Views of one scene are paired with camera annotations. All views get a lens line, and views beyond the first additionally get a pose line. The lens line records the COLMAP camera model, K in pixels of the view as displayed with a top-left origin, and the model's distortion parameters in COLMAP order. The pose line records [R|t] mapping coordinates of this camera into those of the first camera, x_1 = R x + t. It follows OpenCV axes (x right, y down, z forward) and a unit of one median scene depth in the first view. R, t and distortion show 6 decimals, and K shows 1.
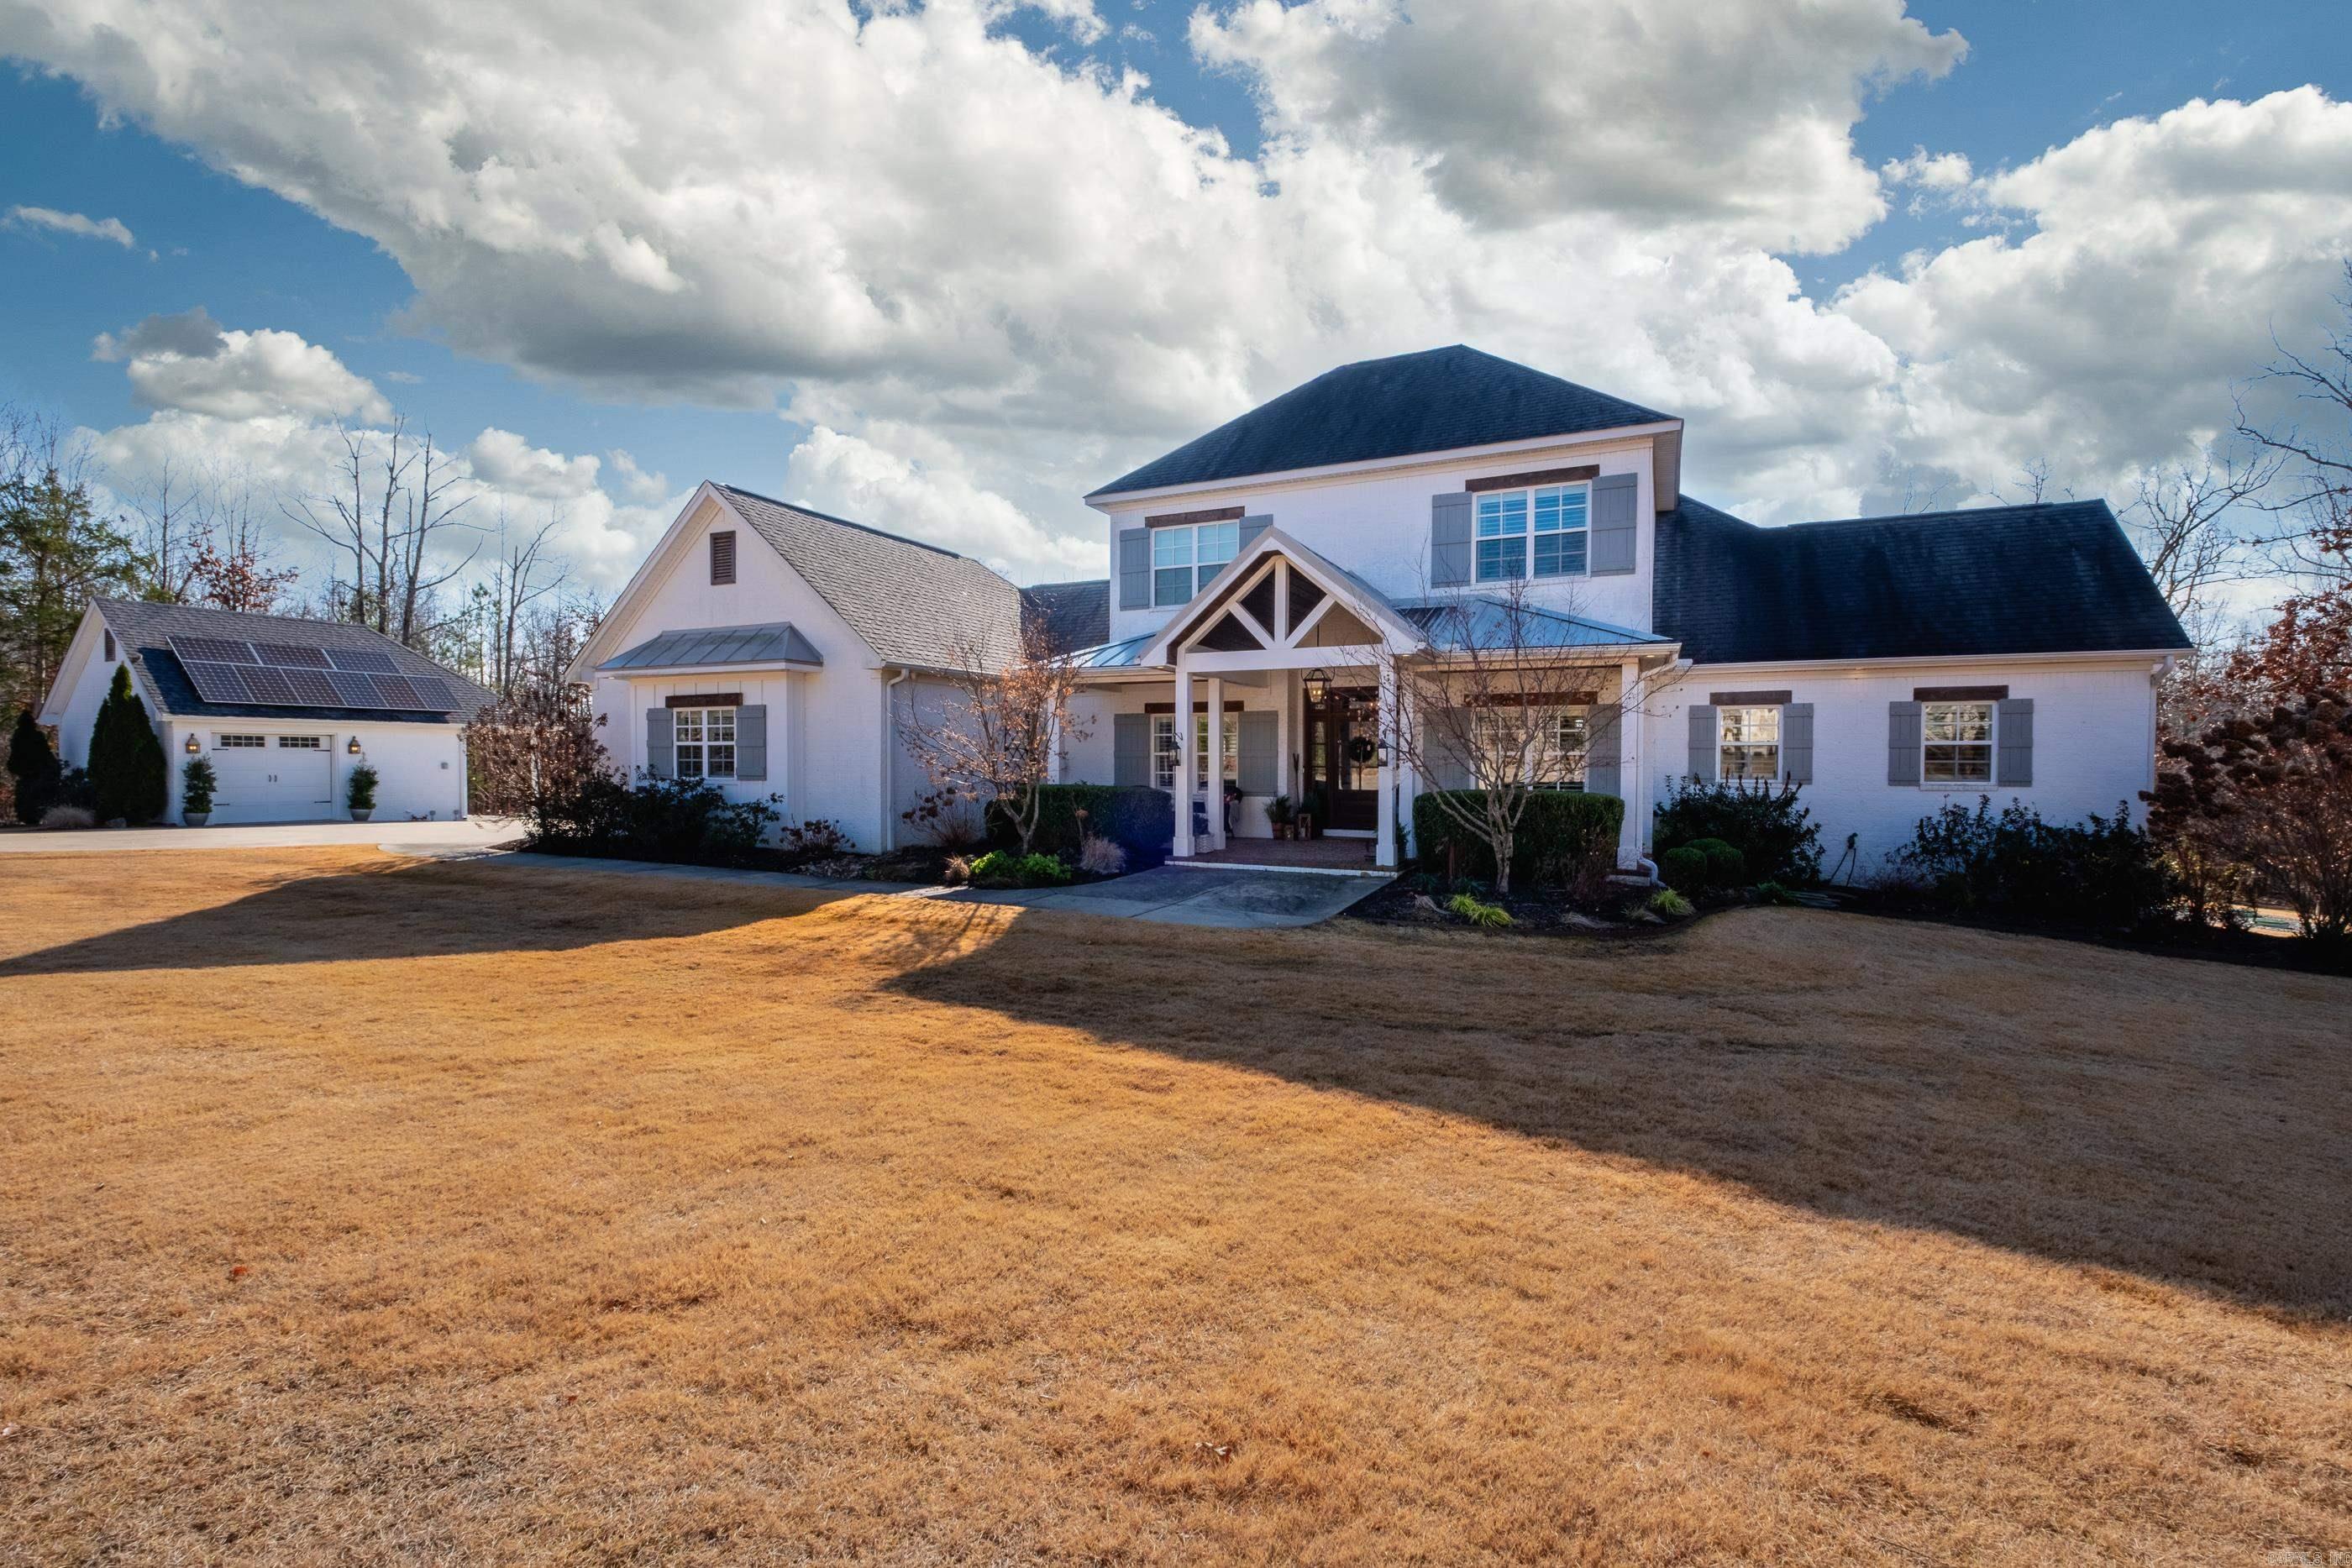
lens RADIAL K [[1066.4, 0, 1176.0], [0, 1066.4, 784.0], [0, 0, 1]] dist [0.001615, -0.000048]
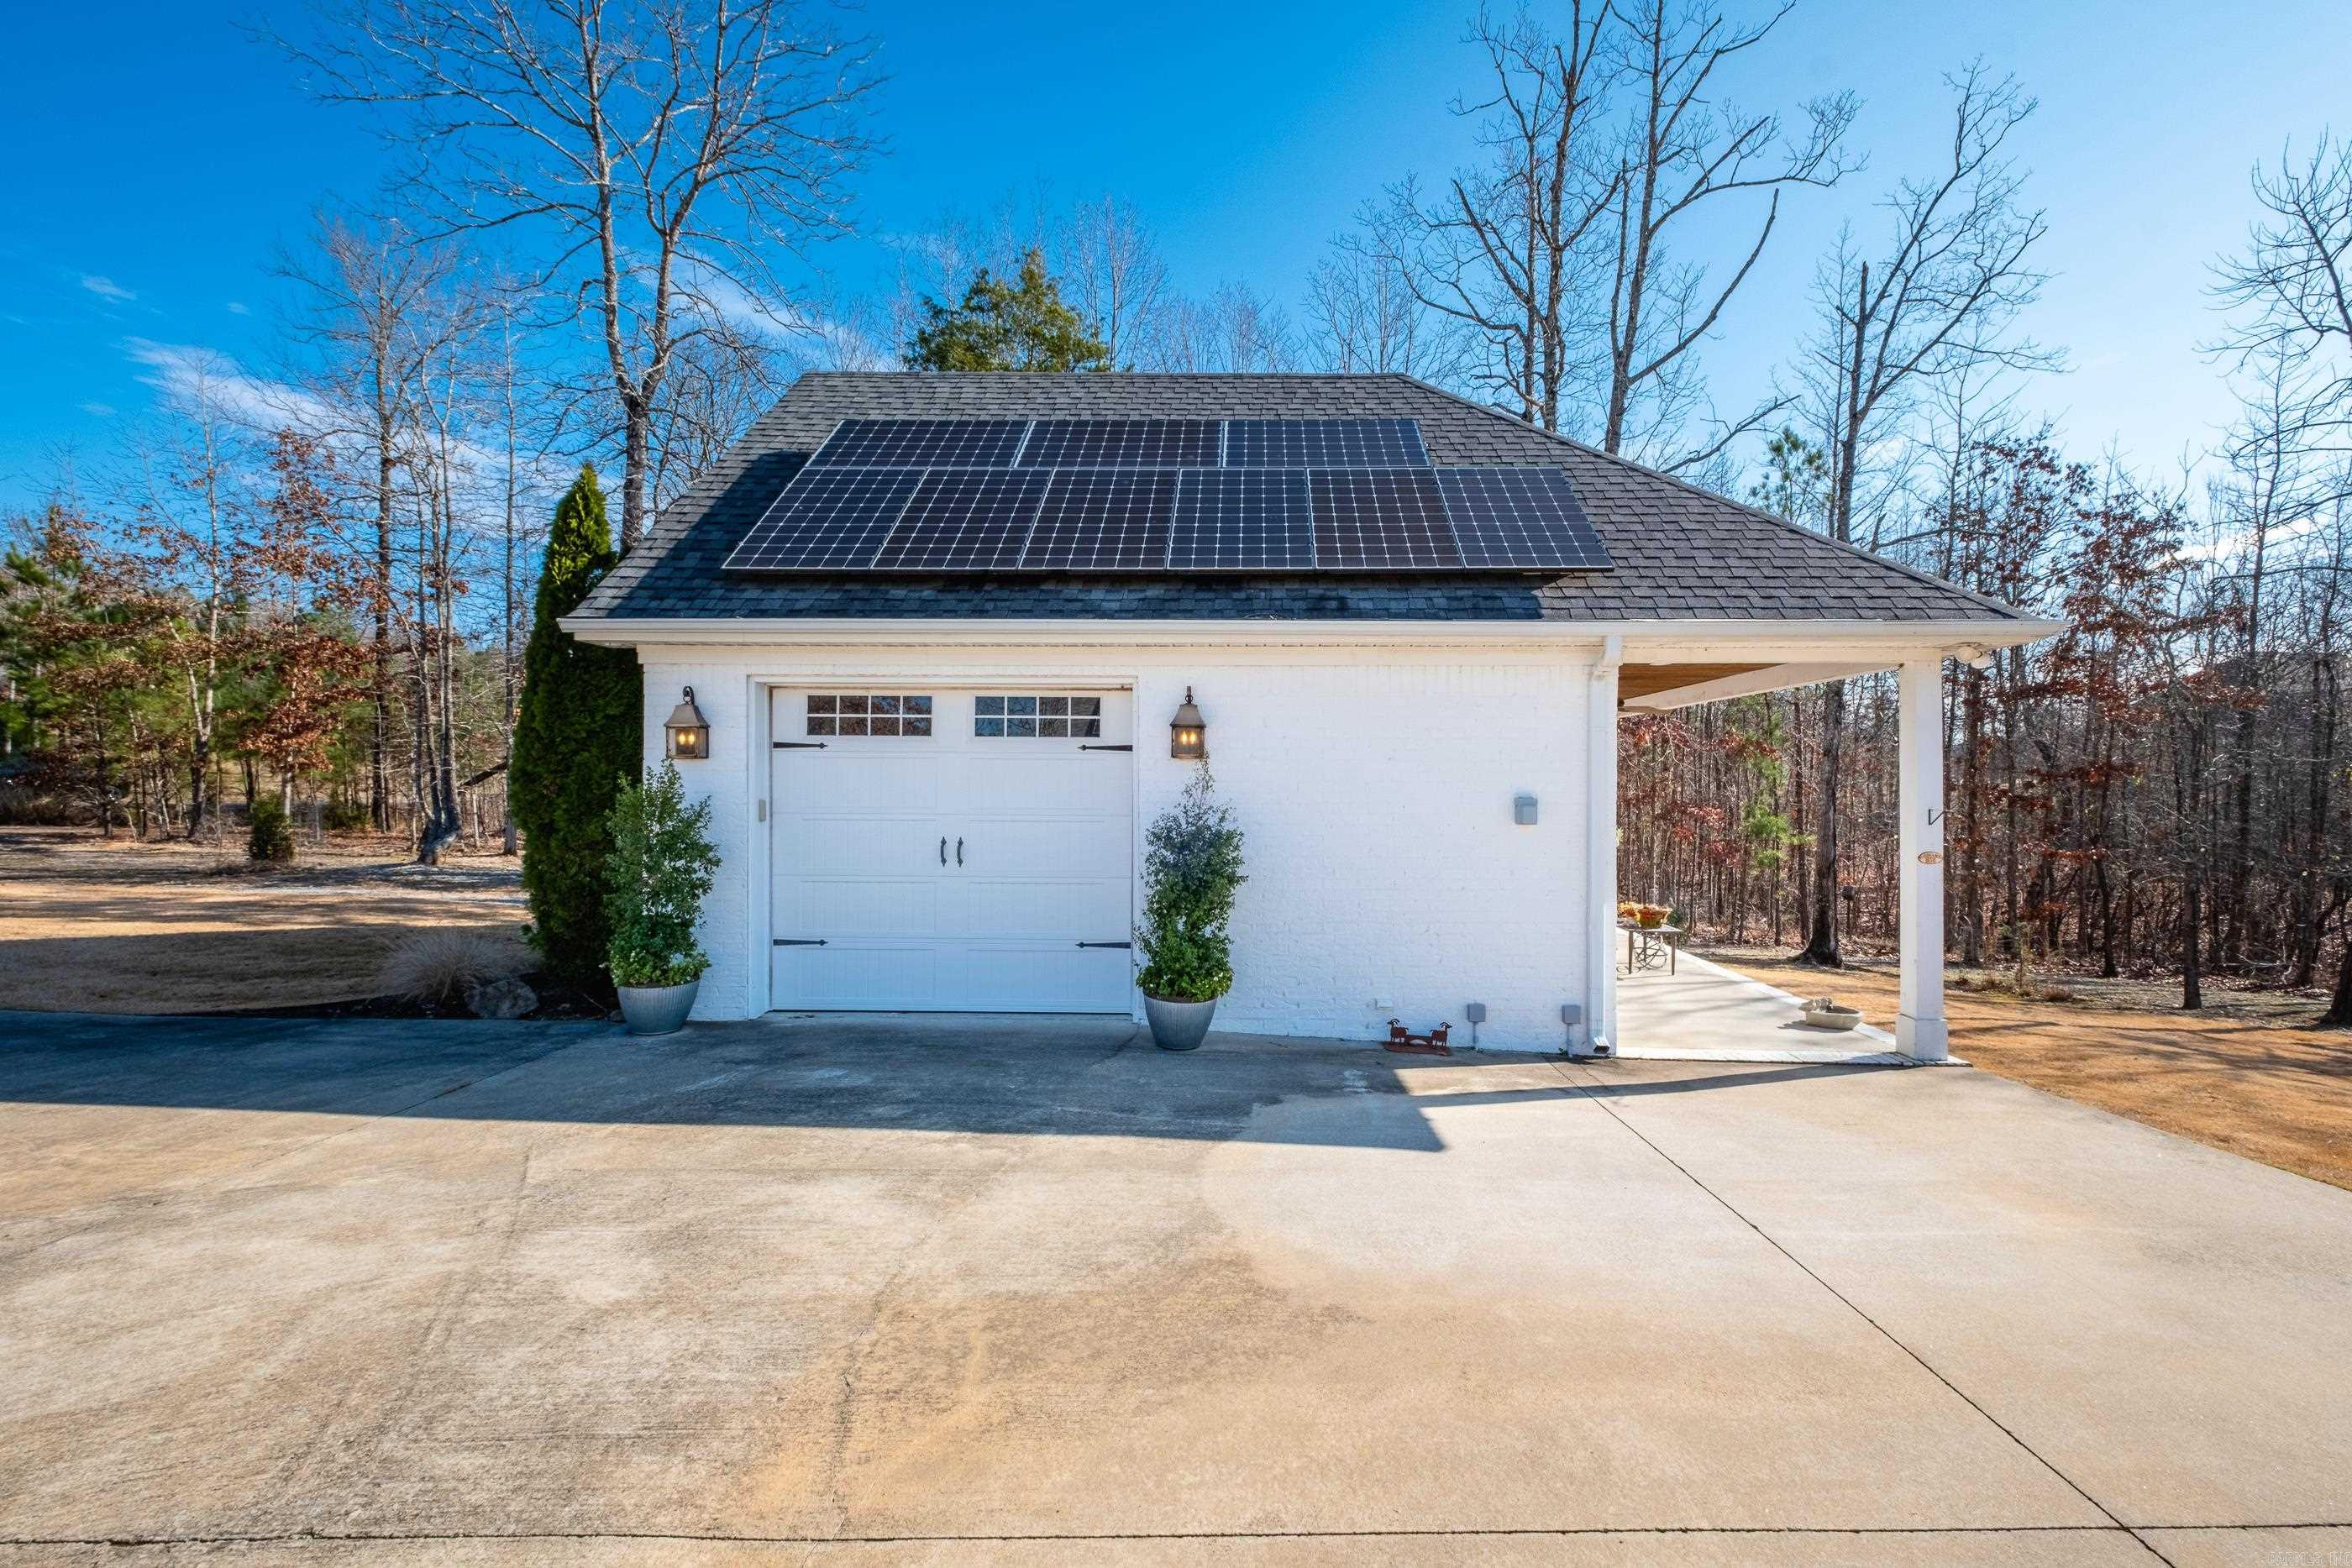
lens RADIAL K [[1066.4, 0, 1176.0], [0, 1066.4, 784.0], [0, 0, 1]] dist [0.001615, -0.000048]
pose [[0.431335, -0.016387, -0.902043, -0.556275], [-0.023347, 0.999297, -0.029318, -0.015067], [0.901890, 0.033706, 0.430649, 0.901054]]
